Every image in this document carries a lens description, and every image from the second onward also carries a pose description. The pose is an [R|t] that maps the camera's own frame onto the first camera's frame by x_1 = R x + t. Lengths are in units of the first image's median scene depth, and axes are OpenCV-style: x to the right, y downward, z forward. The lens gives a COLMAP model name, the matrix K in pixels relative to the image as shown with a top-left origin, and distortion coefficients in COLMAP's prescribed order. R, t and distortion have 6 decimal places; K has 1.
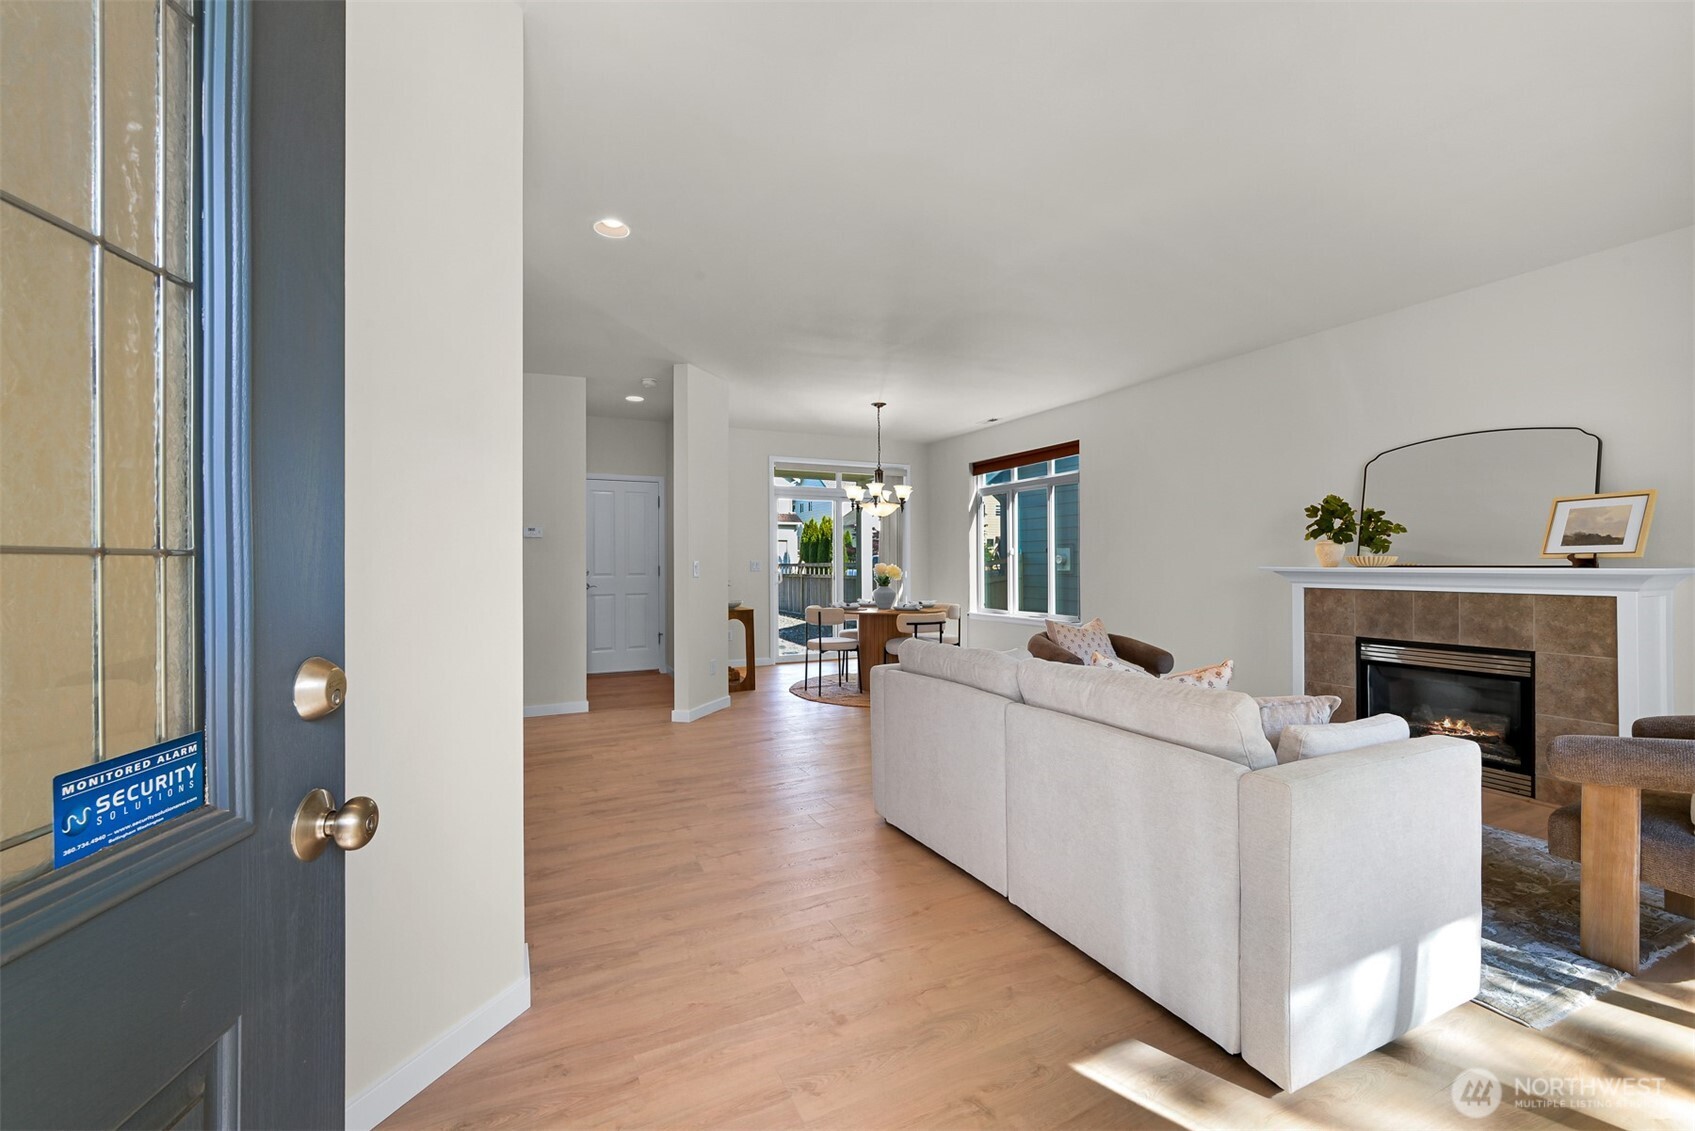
lens RADIAL K [[699.1, 0, 845.6], [0, 699.1, 561.7], [0, 0, 1]] dist [-0.000803, -0.000023]
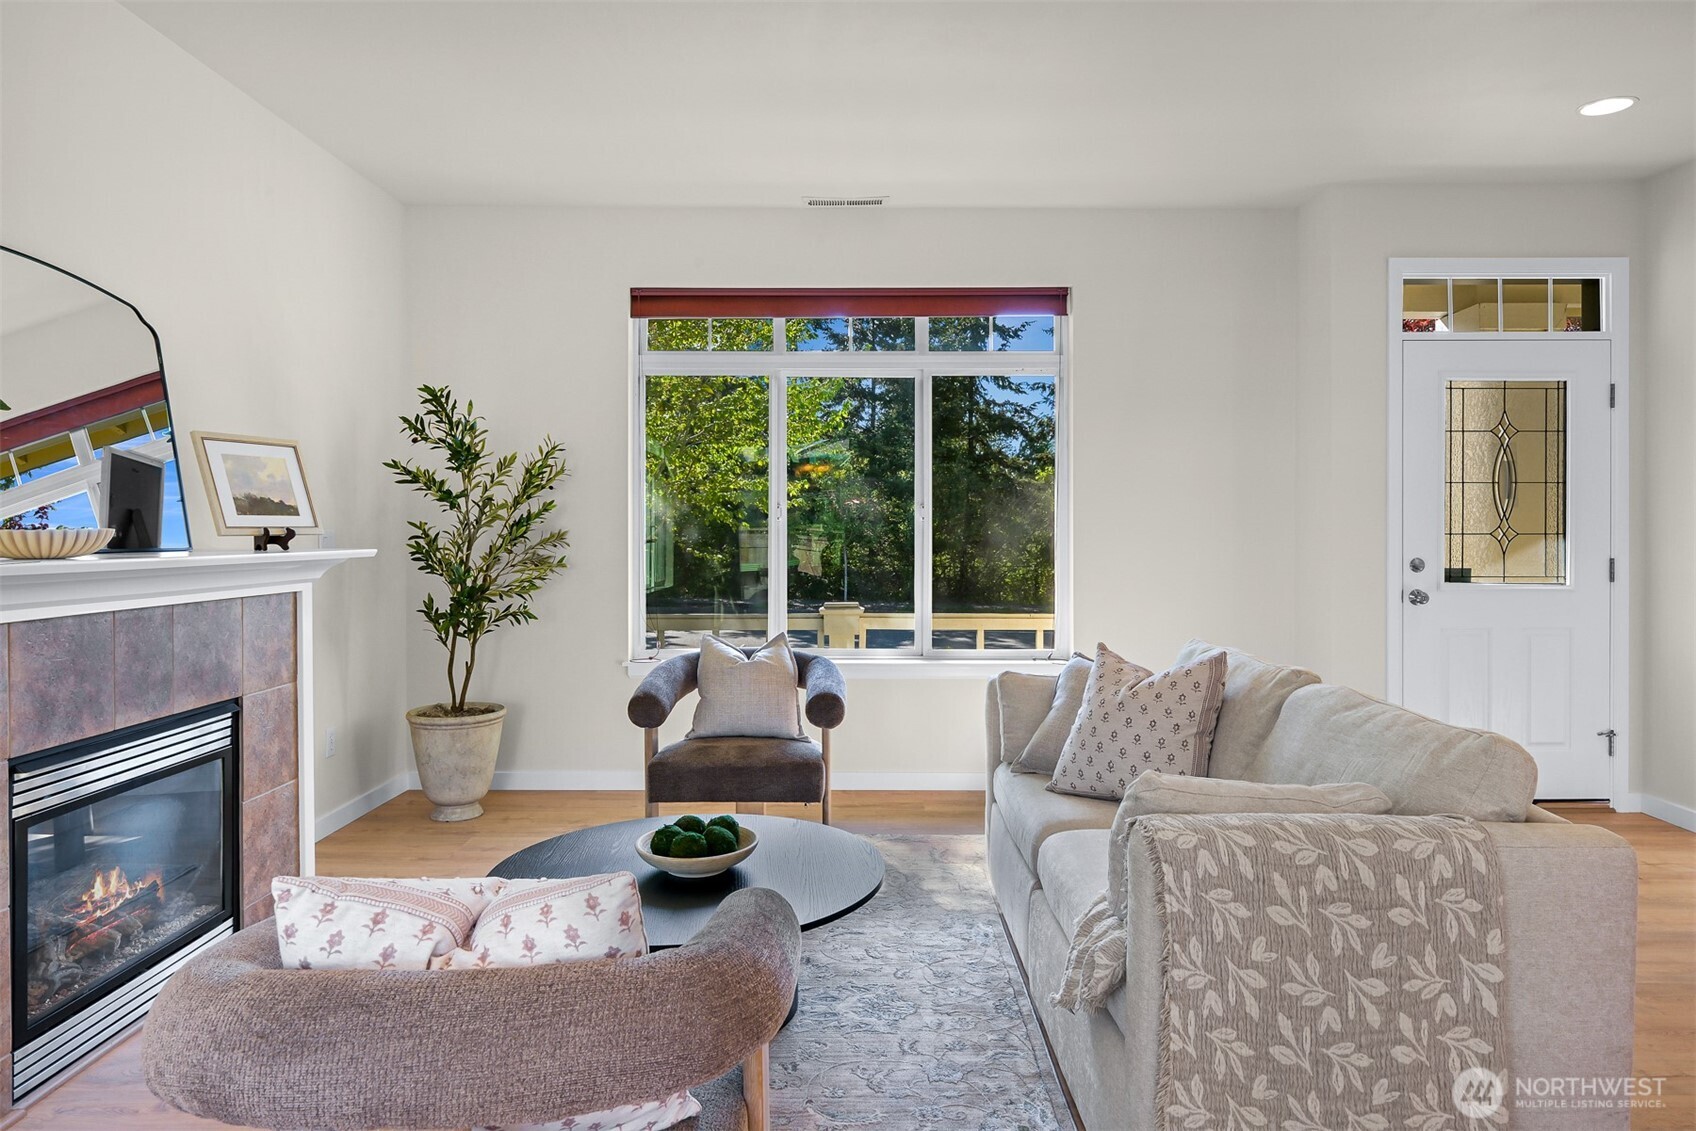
lens RADIAL K [[1046.8, 0, 856.2], [0, 1046.8, 535.7], [0, 0, 1]] dist [-0.007699, -0.000927]
pose [[-0.904117, 0.004200, 0.427264, 0.131199], [0.005081, 0.999987, 0.000922, -0.002122], [-0.427254, 0.003004, -0.904127, 1.318017]]
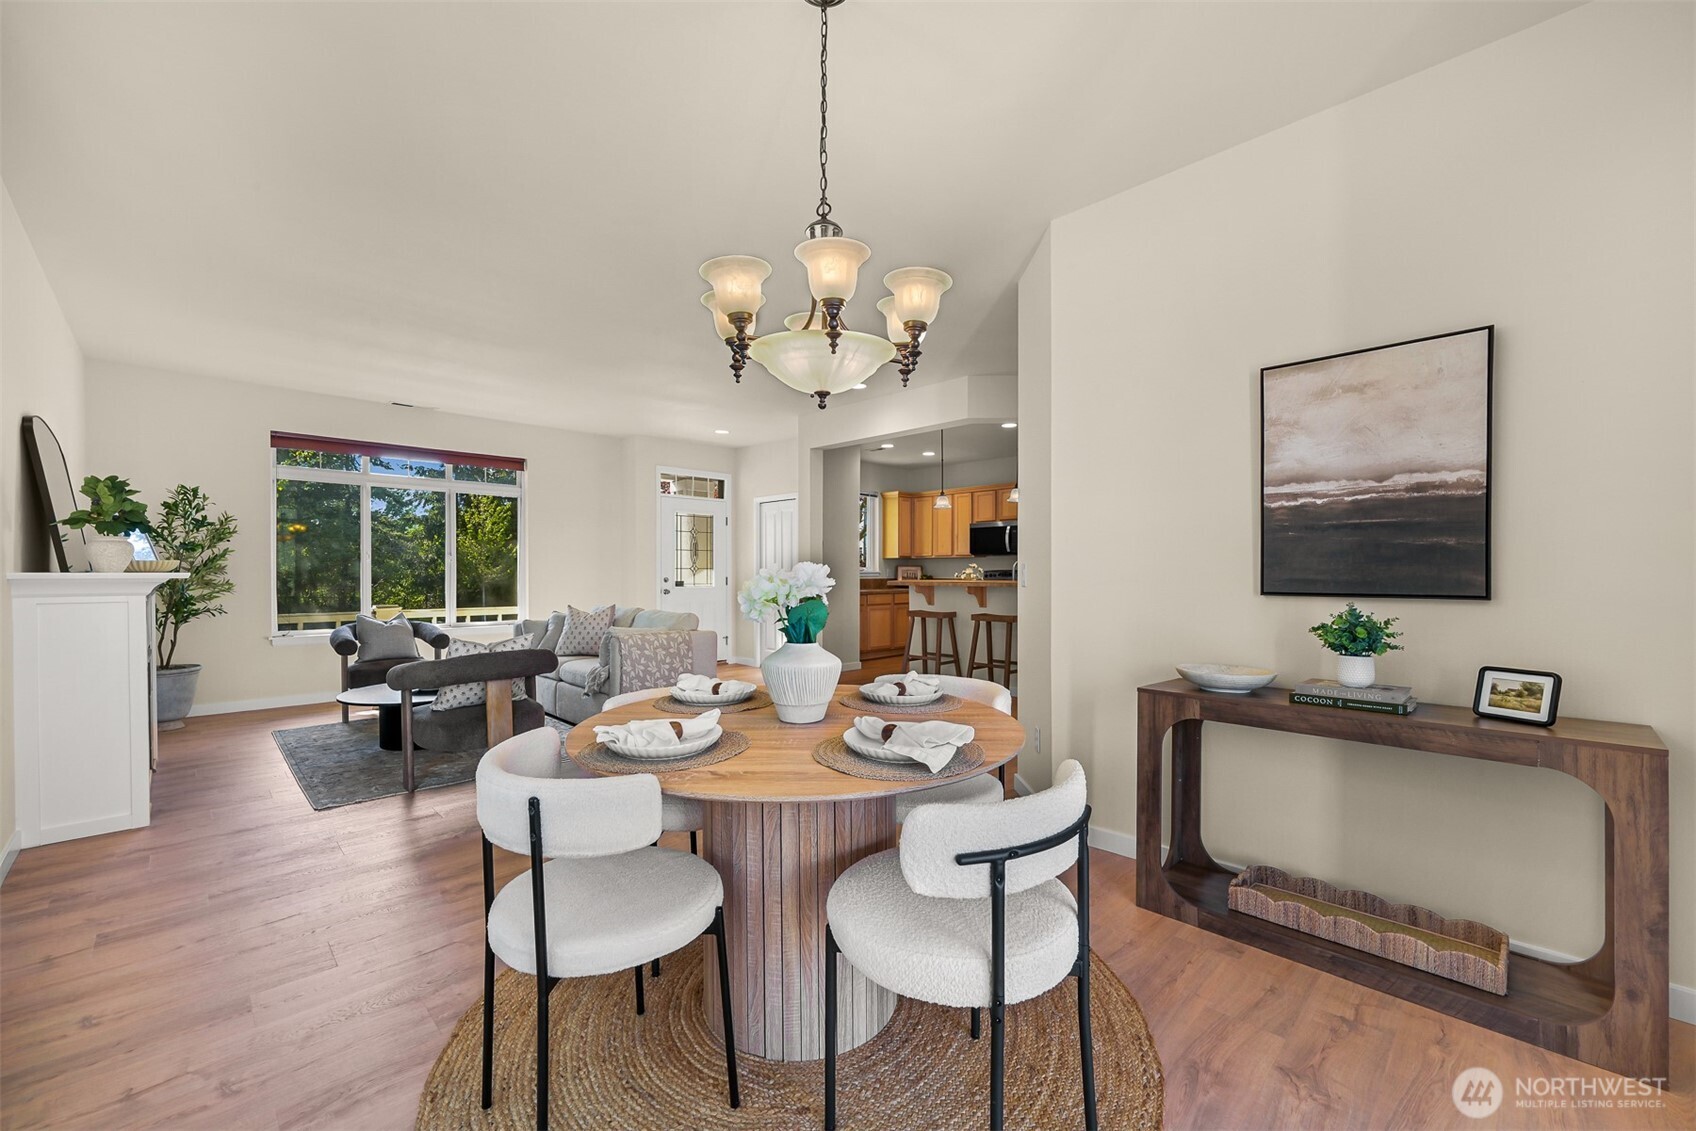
lens RADIAL K [[687.6, 0, 856.2], [0, 687.6, 570.1], [0, 0, 1]] dist [0.002379, 0.000194]
pose [[-0.942643, 0.004637, -0.333769, 0.210613], [0.005160, 0.999986, -0.000681, 0.009188], [0.333761, -0.002364, -0.942655, 2.103103]]
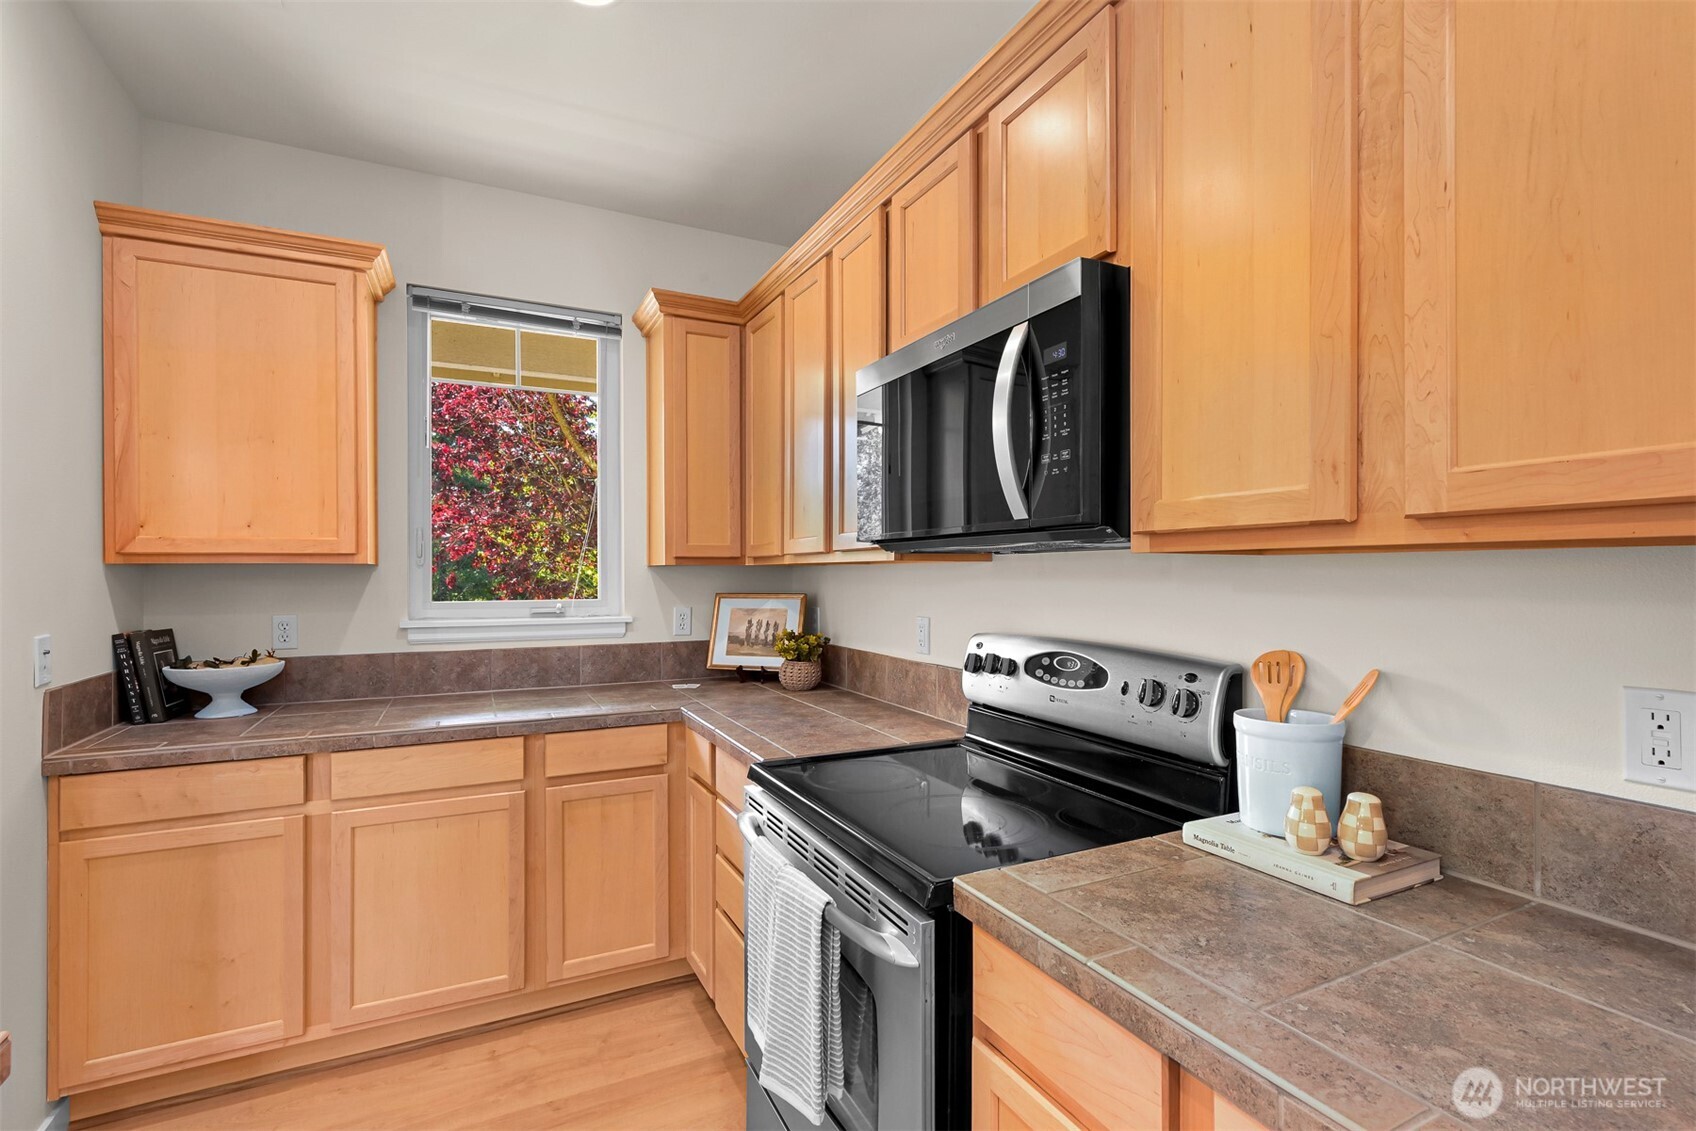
lens RADIAL K [[771.7, 0, 852.0], [0, 771.7, 570.4], [0, 0, 1]] dist [-0.000987, 0.000431]
pose [[-0.999889, 0.006837, -0.013267, -0.897769], [0.006894, 0.999967, -0.004208, -0.026683], [0.013238, -0.004299, -0.999903, 0.532227]]
